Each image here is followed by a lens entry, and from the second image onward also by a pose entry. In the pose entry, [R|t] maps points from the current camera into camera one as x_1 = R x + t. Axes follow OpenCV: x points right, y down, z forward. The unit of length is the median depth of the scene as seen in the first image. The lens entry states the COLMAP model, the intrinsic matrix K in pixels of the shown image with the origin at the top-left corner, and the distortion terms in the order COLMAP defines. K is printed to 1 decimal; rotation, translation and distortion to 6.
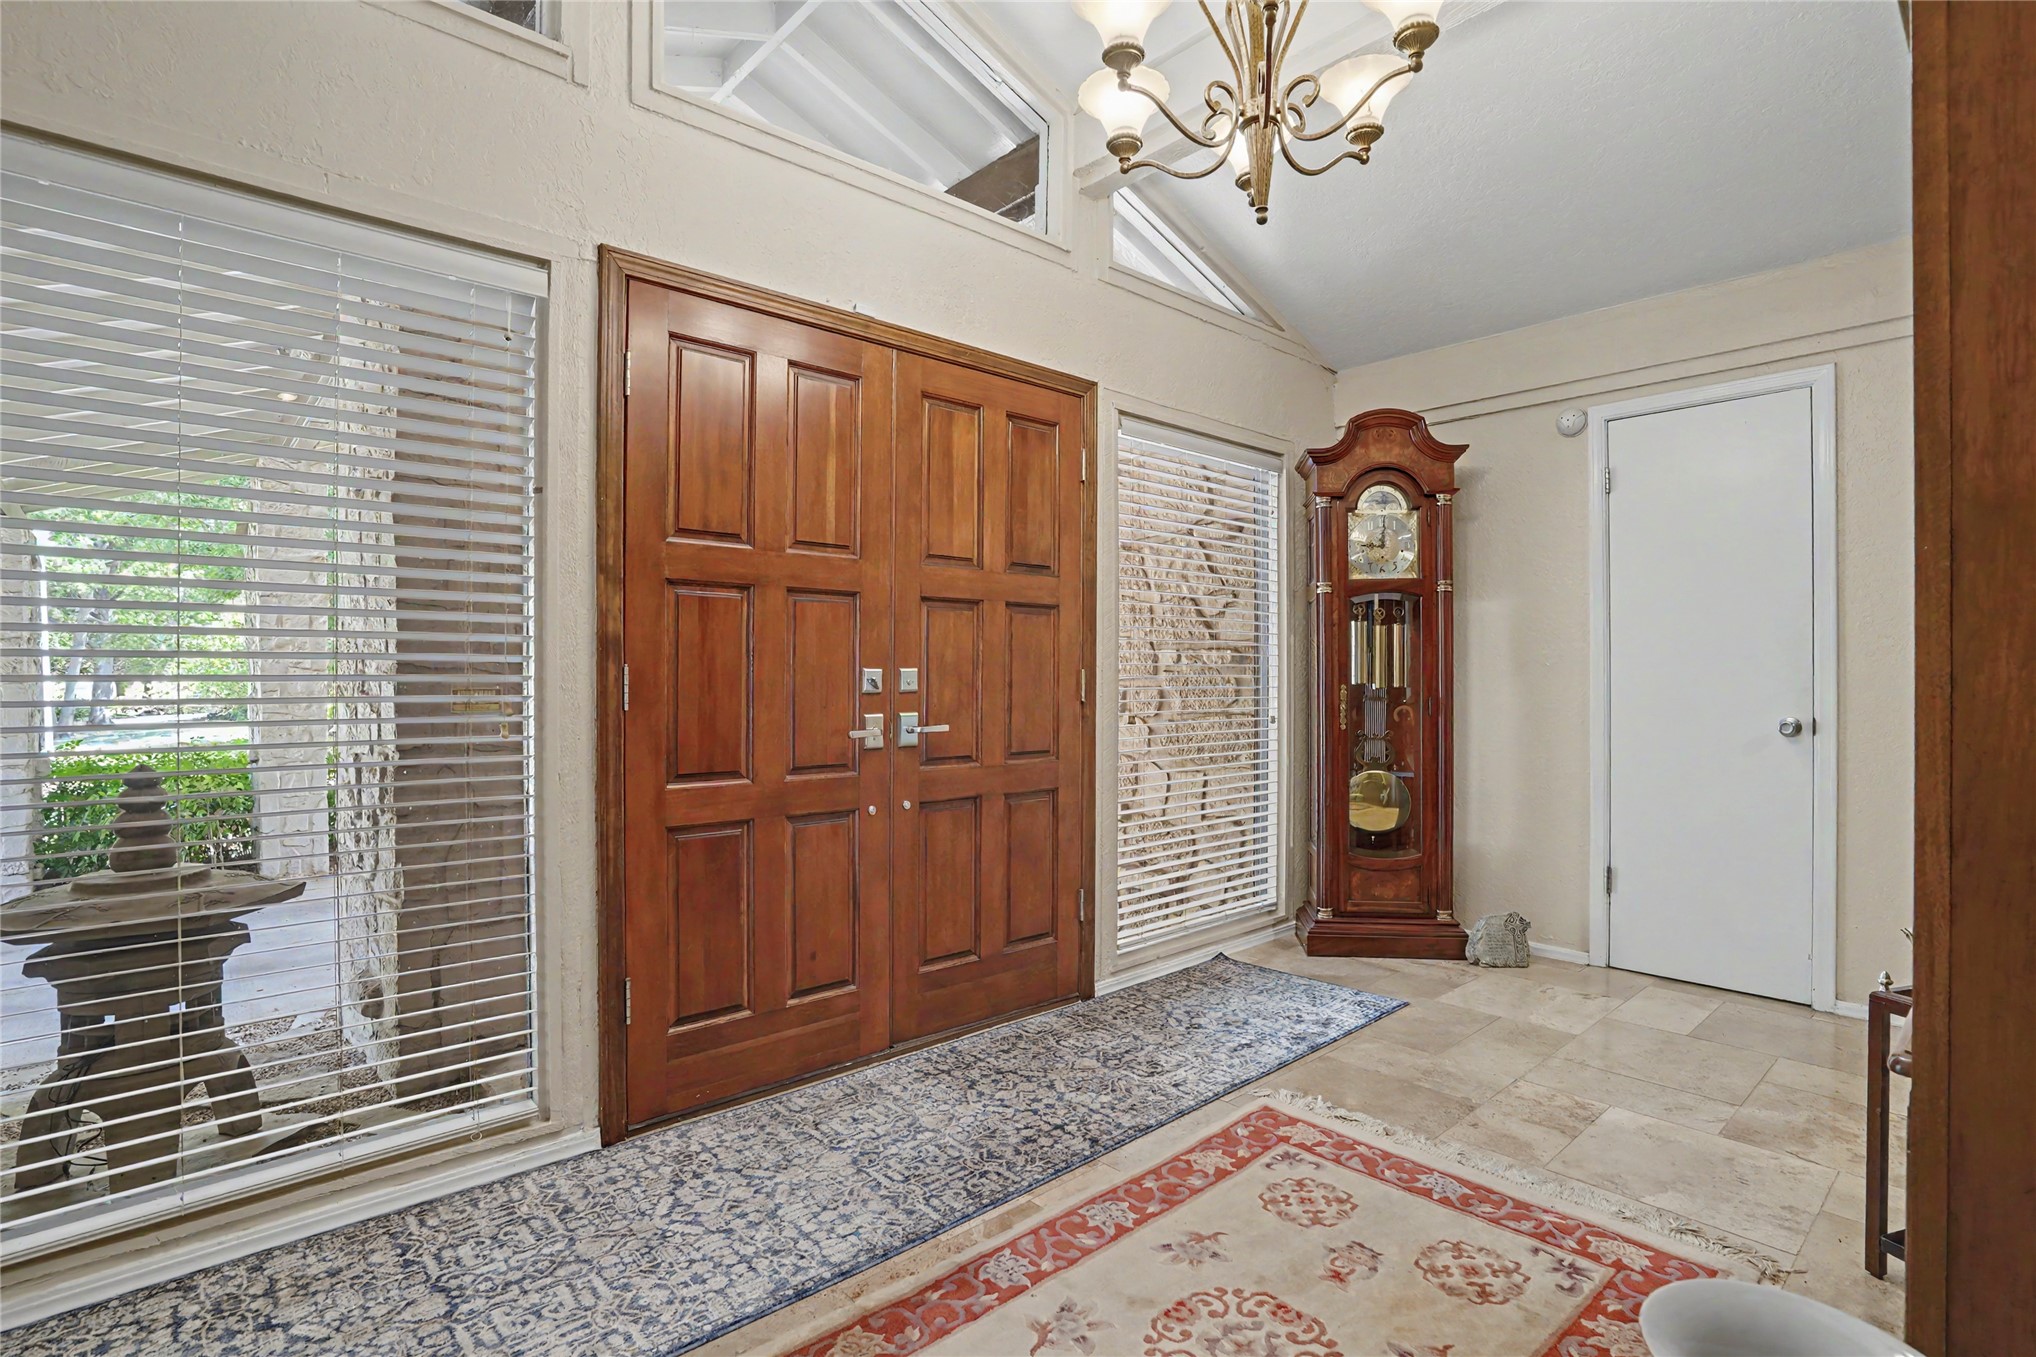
lens RADIAL K [[969.3, 0, 1026.0], [0, 969.3, 654.9], [0, 0, 1]] dist [-0.060065, 0.023395]
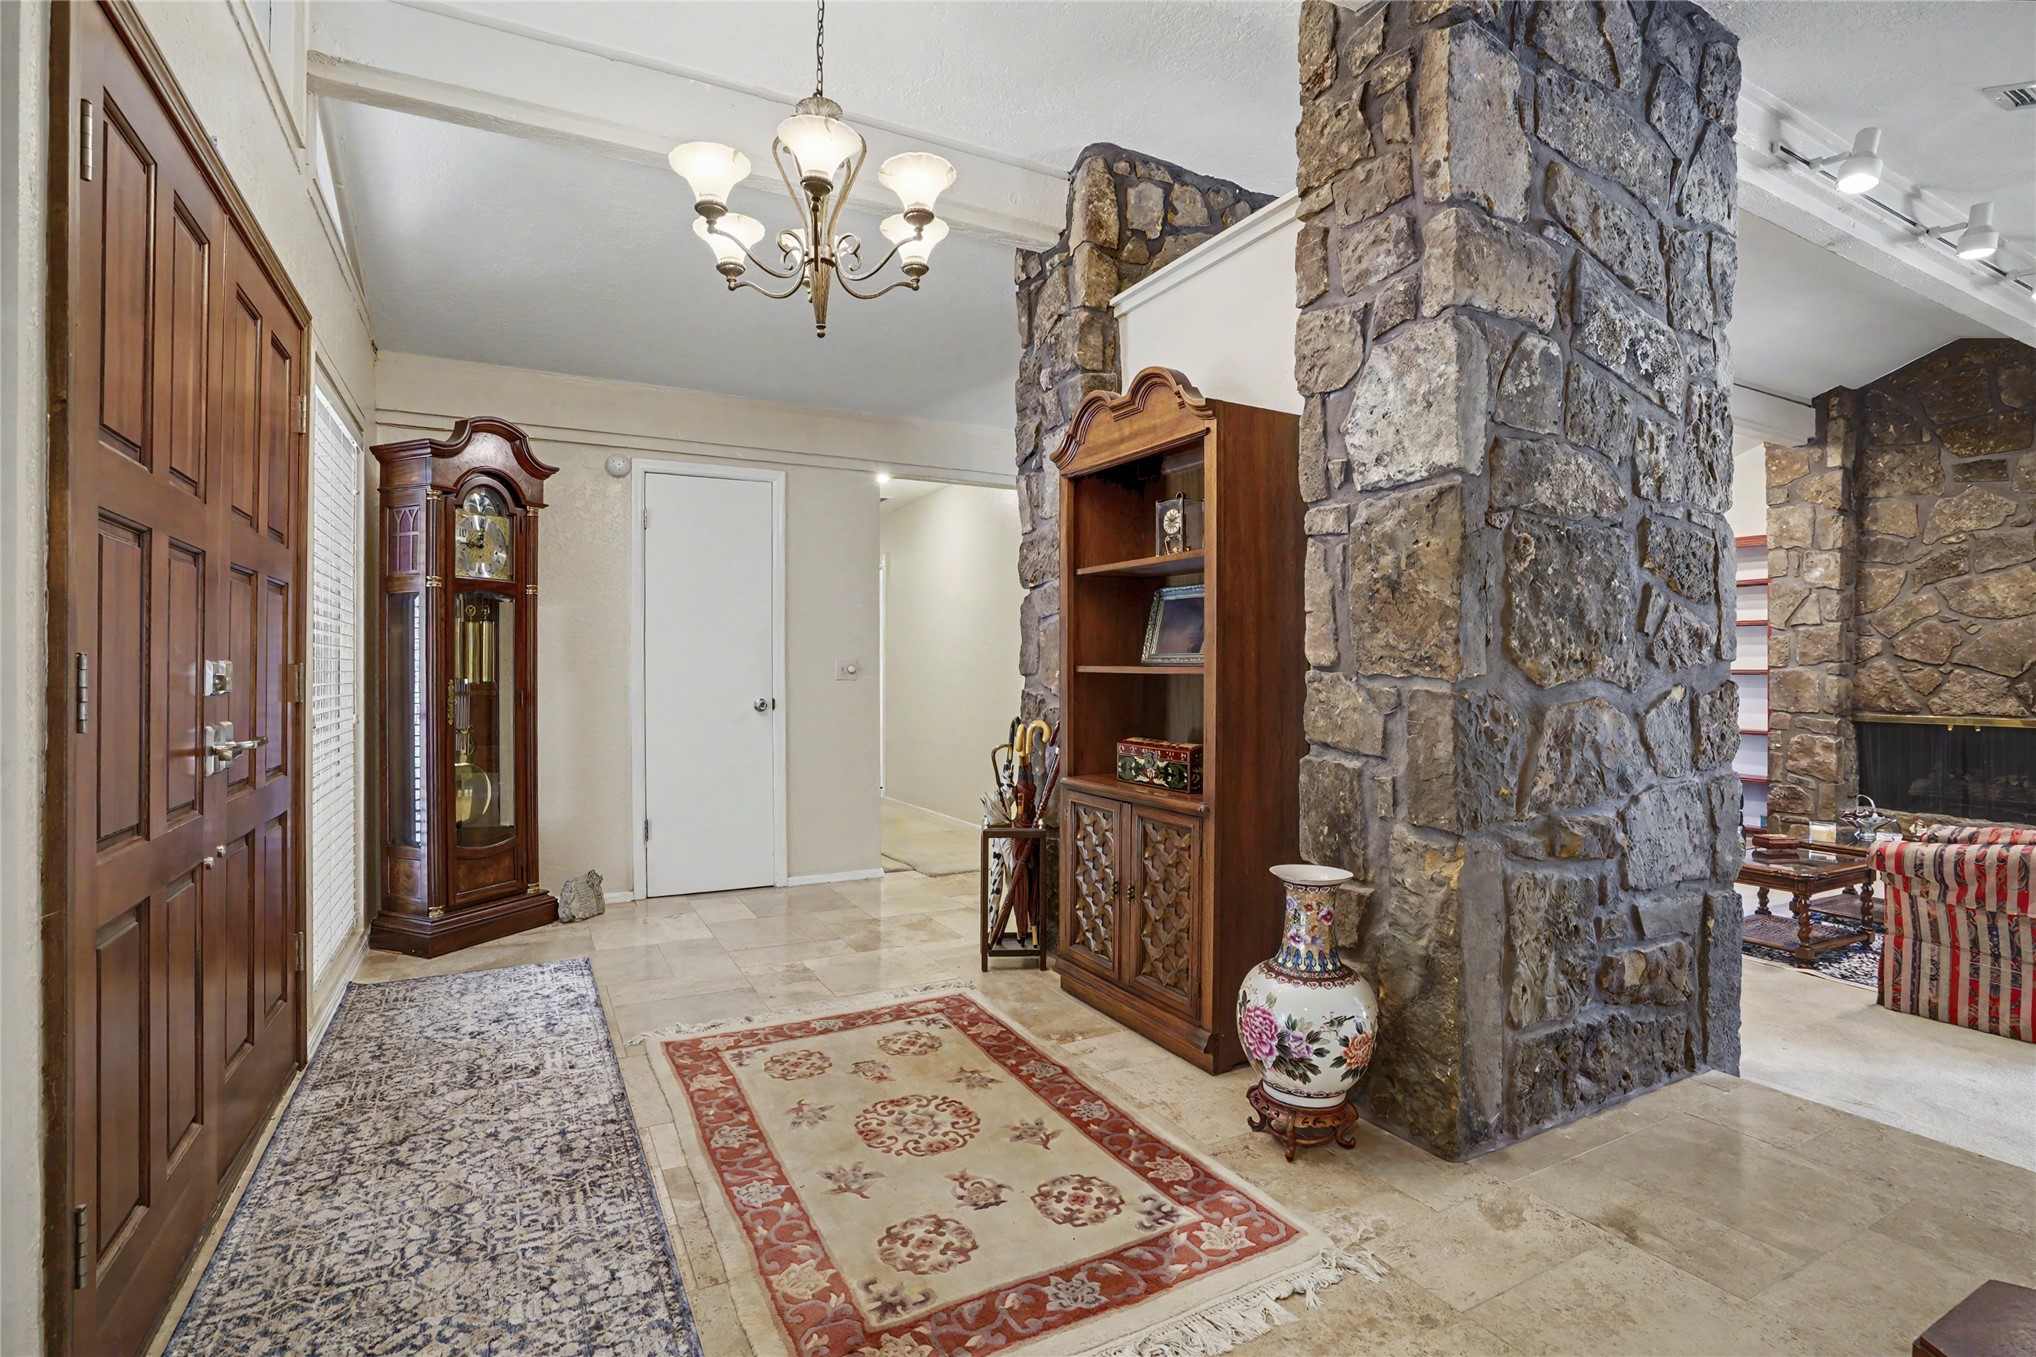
lens RADIAL K [[949.0, 0, 988.6], [0, 949.0, 666.6], [0, 0, 1]] dist [-0.018873, 0.000098]
pose [[0.273025, 0.005435, 0.961992, -0.730682], [-0.025579, 0.999671, 0.001612, 0.000840], [-0.961667, -0.025047, 0.273074, 0.304991]]
